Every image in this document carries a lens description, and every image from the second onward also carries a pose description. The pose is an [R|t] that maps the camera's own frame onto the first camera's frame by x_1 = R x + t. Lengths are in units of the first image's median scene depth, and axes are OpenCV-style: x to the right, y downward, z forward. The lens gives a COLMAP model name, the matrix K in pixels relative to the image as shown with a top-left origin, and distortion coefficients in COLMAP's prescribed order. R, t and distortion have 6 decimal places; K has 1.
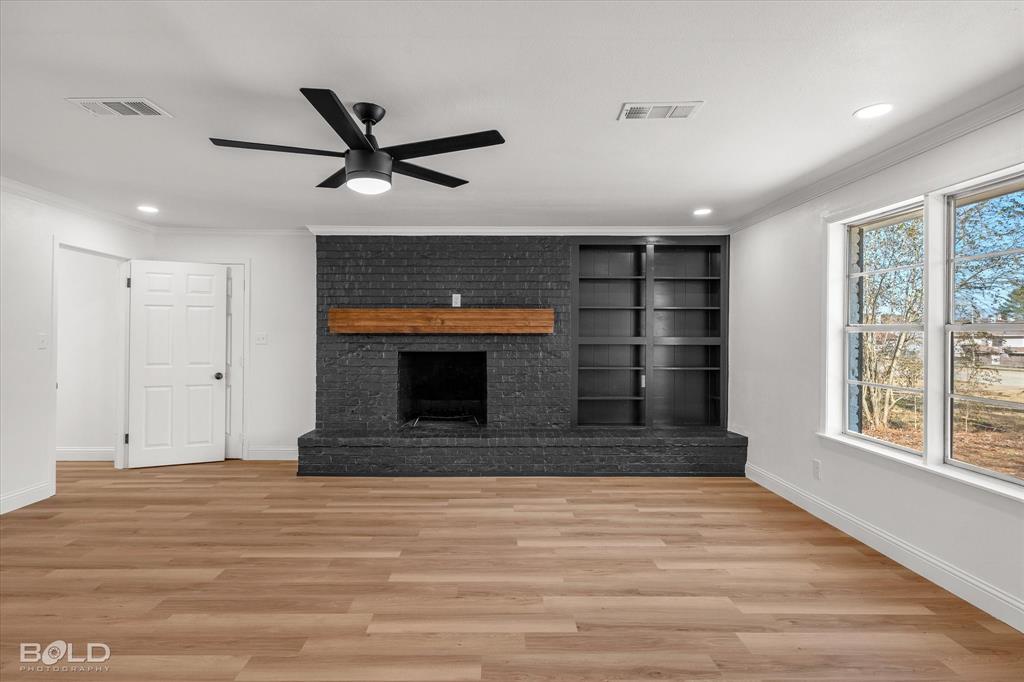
lens RADIAL K [[511.1, 0, 498.6], [0, 511.1, 330.5], [0, 0, 1]] dist [-0.004785, -0.000143]
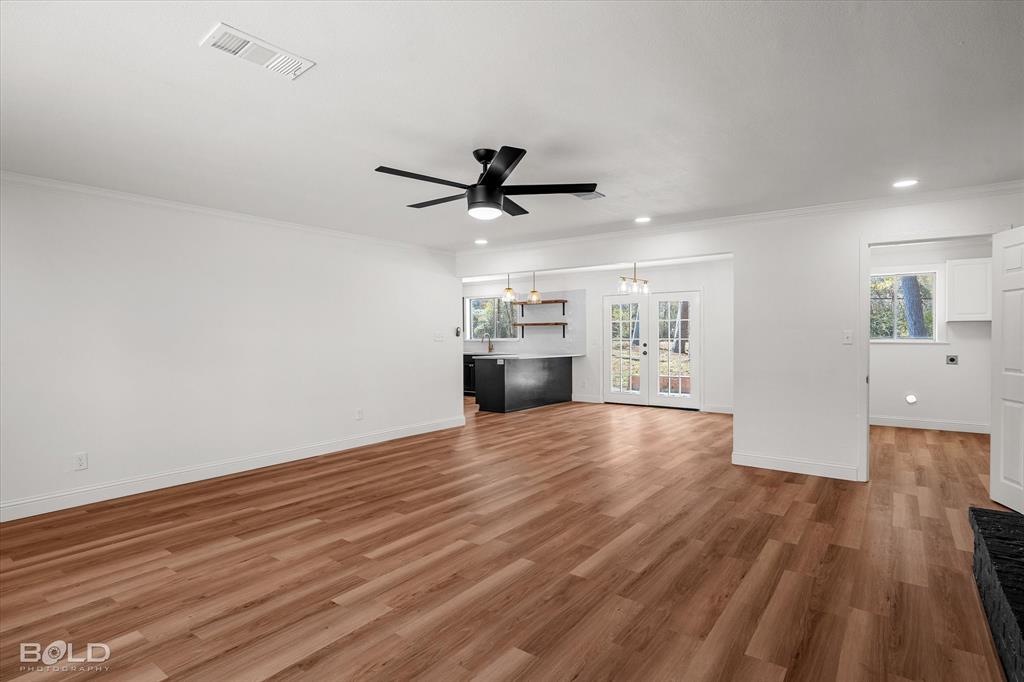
lens RADIAL K [[520.7, 0, 512.0], [0, 520.7, 341.0], [0, 0, 1]] dist [-0.001516, 0.000114]
pose [[-0.597612, 0.007020, -0.801755, 0.437960], [0.008421, 0.999961, 0.002478, 0.020014], [0.801742, -0.005270, -0.597648, 1.068455]]
